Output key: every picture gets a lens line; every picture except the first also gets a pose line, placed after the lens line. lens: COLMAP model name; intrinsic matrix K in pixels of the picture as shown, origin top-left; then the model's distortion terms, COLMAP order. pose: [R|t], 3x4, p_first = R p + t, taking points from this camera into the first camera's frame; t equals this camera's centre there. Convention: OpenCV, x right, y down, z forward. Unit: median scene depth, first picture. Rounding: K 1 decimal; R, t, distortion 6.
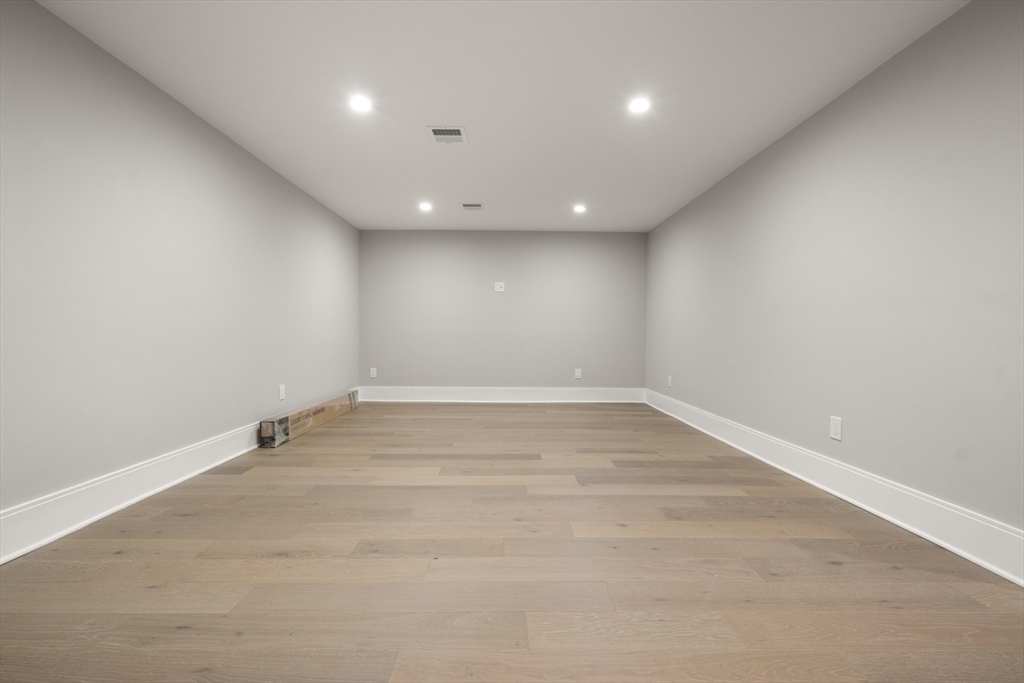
lens RADIAL K [[431.2, 0, 510.7], [0, 431.2, 340.3], [0, 0, 1]] dist [0.002411, -0.001541]
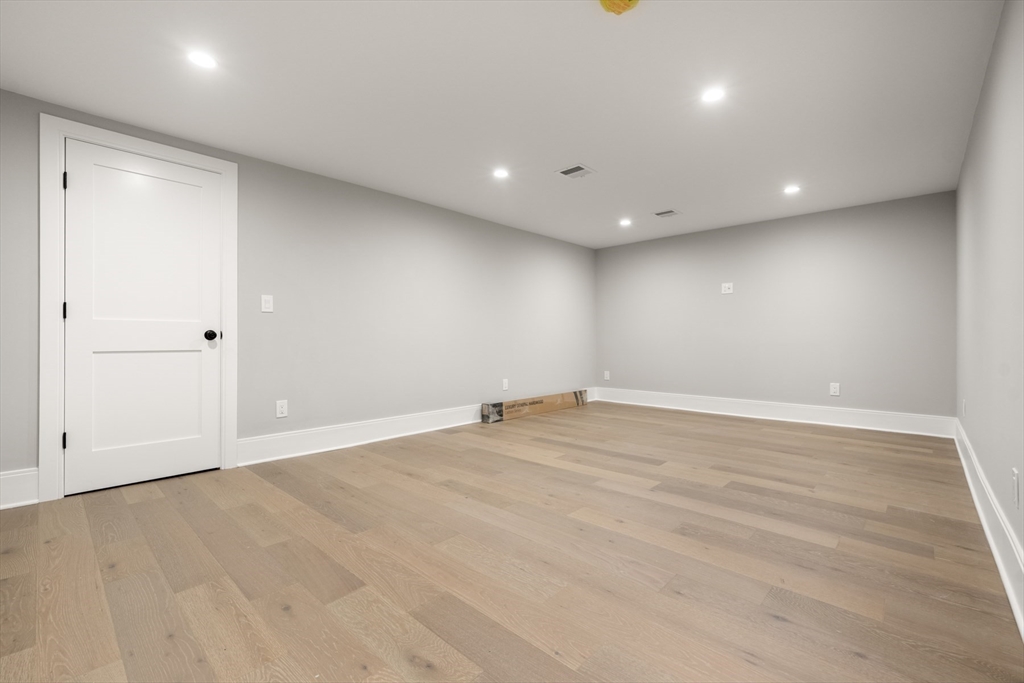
lens RADIAL K [[431.2, 0, 502.3], [0, 431.2, 341.1], [0, 0, 1]] dist [0.002411, -0.001541]
pose [[0.723988, -0.006737, -0.689779, 0.549309], [-0.001112, 0.999940, -0.010933, -0.002583], [0.689811, 0.008683, 0.723937, 0.018092]]
